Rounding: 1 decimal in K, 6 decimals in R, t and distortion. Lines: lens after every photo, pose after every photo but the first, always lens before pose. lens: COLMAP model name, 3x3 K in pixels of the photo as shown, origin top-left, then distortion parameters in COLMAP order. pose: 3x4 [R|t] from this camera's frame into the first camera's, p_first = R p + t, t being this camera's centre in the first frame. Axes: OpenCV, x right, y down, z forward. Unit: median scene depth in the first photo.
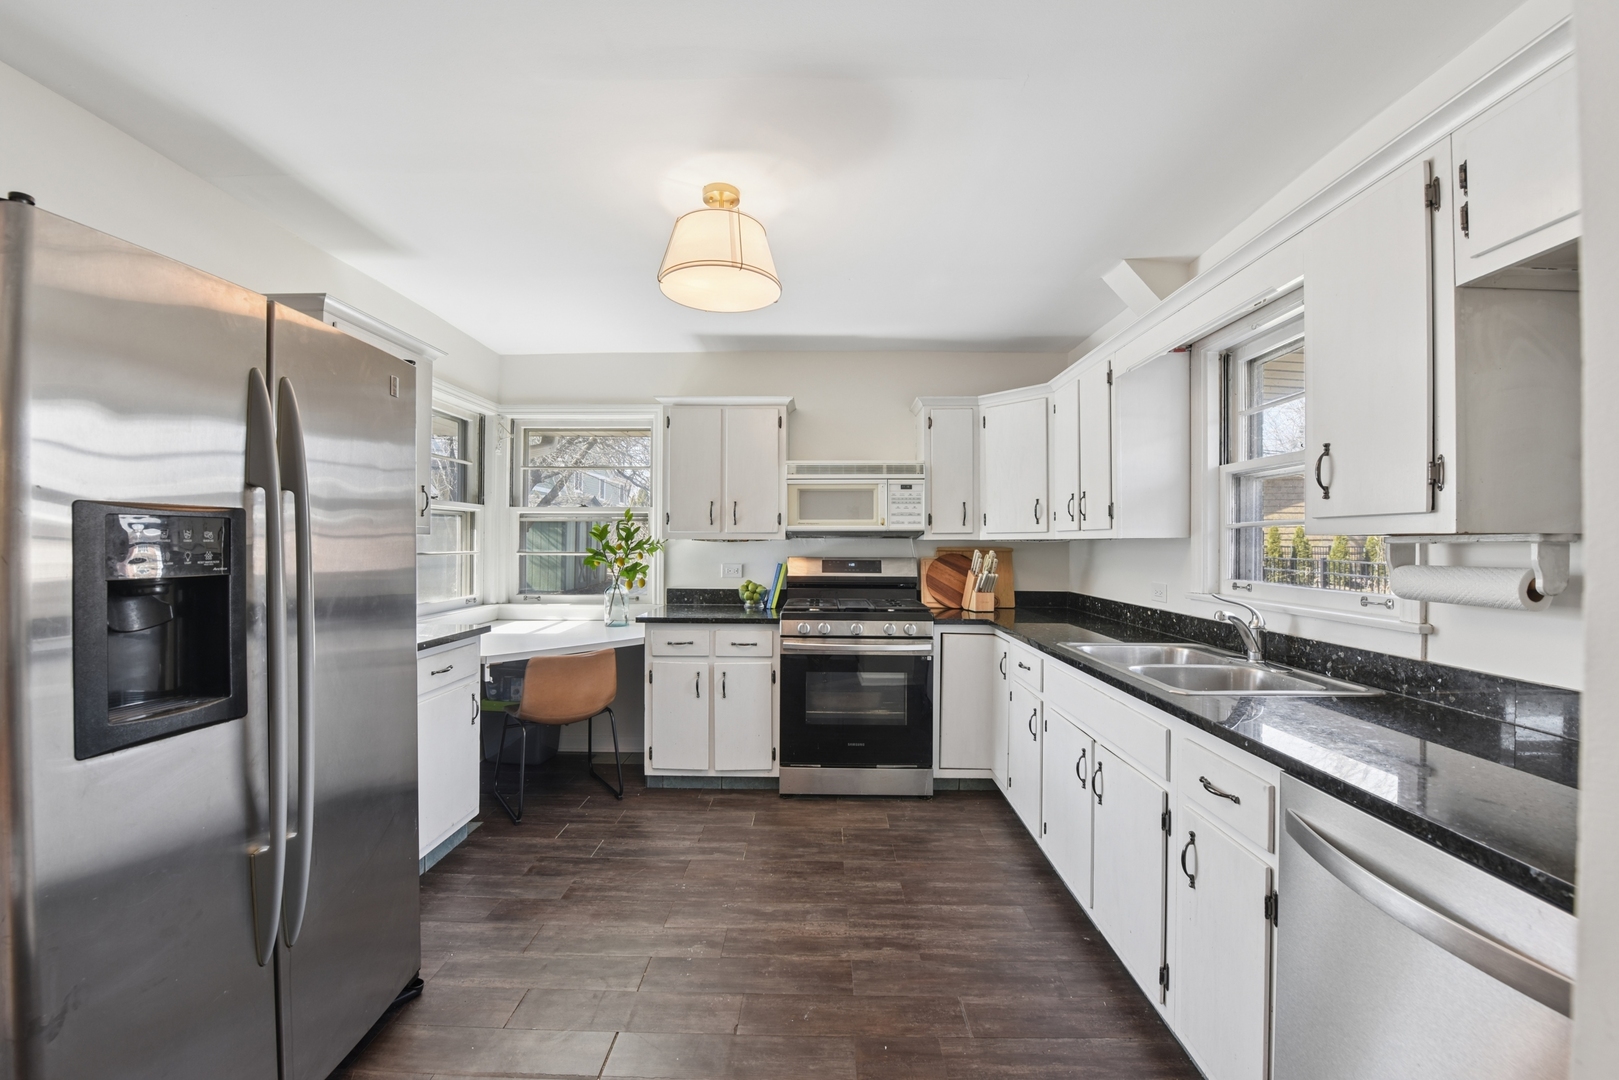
lens RADIAL K [[639.6, 0, 809.4], [0, 639.6, 544.4], [0, 0, 1]] dist [-0.000148, -0.000016]
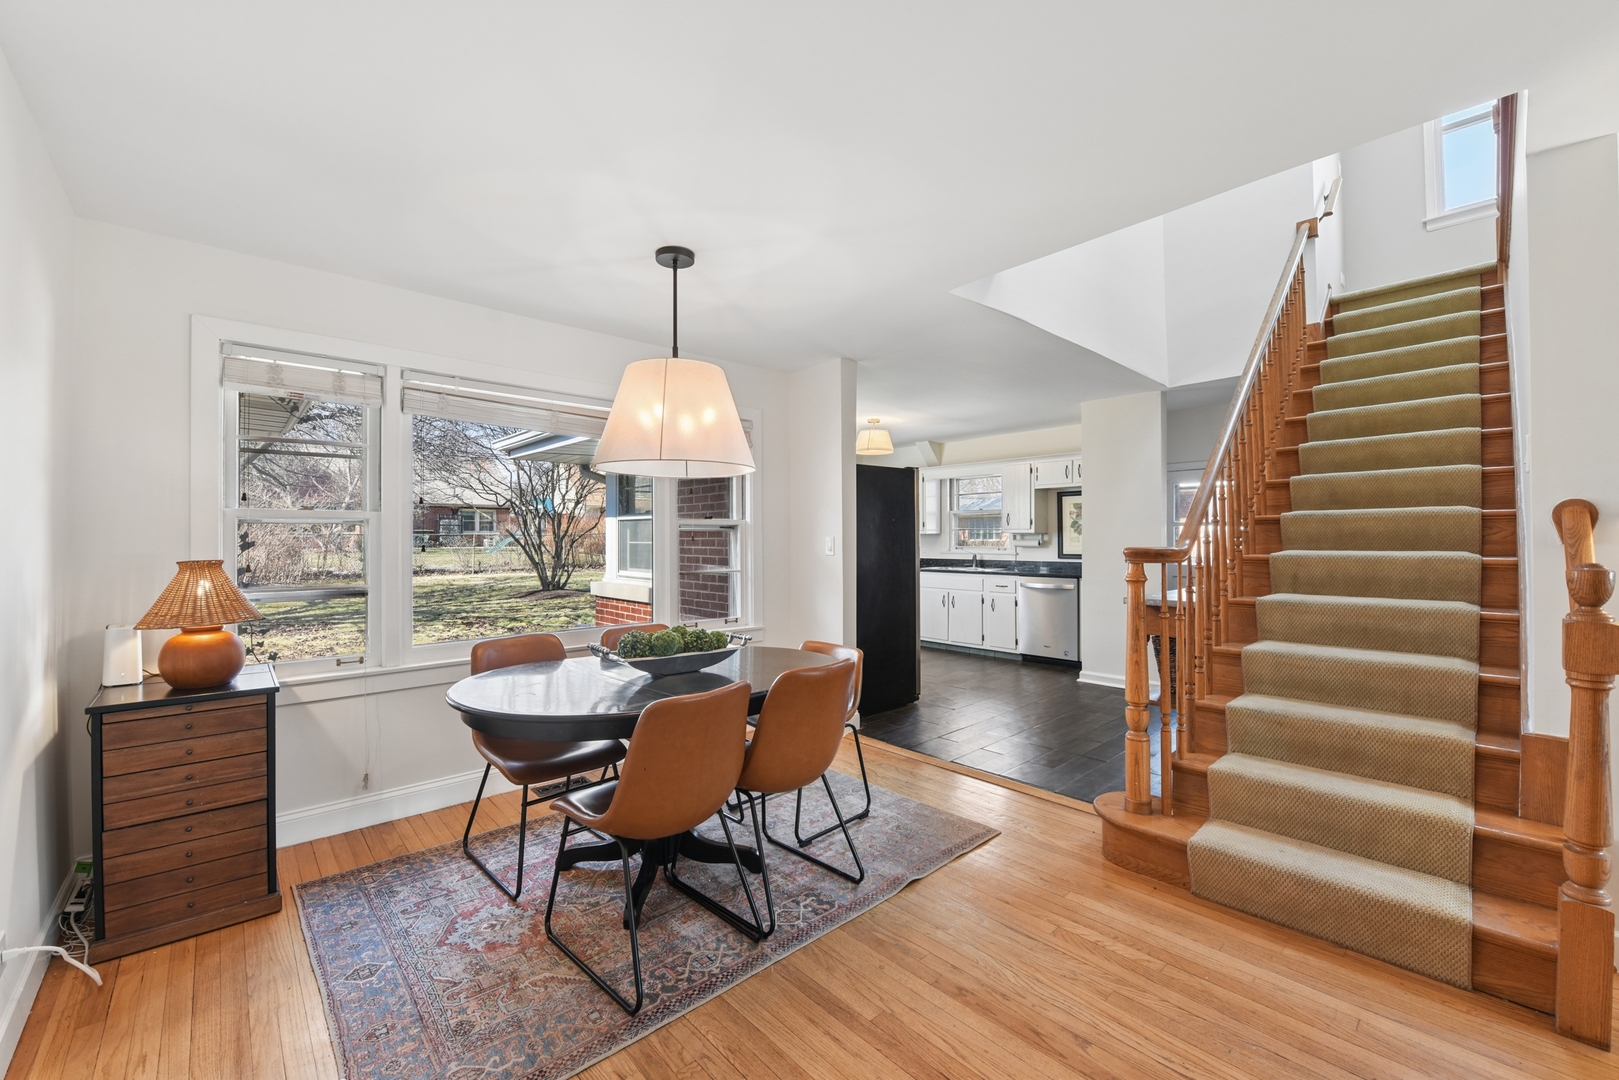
lens RADIAL K [[639.6, 0, 810.1], [0, 639.6, 535.0], [0, 0, 1]] dist [-0.000148, -0.000016]
pose [[0.715014, -0.000365, 0.699110, -4.049313], [0.000567, 1.000000, -0.000057, -0.001915], [-0.699110, 0.000437, 0.715014, -1.528013]]
